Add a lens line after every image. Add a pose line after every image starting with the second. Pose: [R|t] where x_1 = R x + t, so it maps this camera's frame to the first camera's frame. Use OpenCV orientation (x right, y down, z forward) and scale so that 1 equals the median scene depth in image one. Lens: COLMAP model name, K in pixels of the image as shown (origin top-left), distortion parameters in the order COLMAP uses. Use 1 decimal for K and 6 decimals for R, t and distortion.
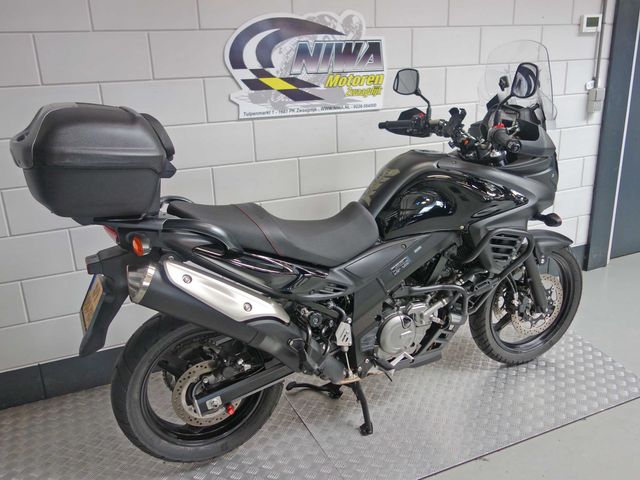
lens RADIAL K [[555.9, 0, 320.0], [0, 555.9, 240.0], [0, 0, 1]] dist [0.011001, -0.007664]
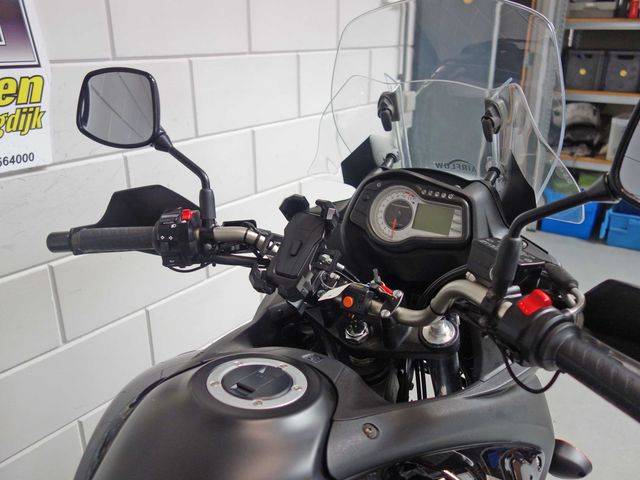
lens RADIAL K [[555.9, 0, 320.0], [0, 555.9, 240.0], [0, 0, 1]] dist [0.011001, -0.007664]
pose [[0.857659, -0.149961, 0.491866, 0.083513], [0.134148, 0.988659, 0.067513, -0.213014], [-0.496412, 0.008080, 0.868049, 0.654153]]
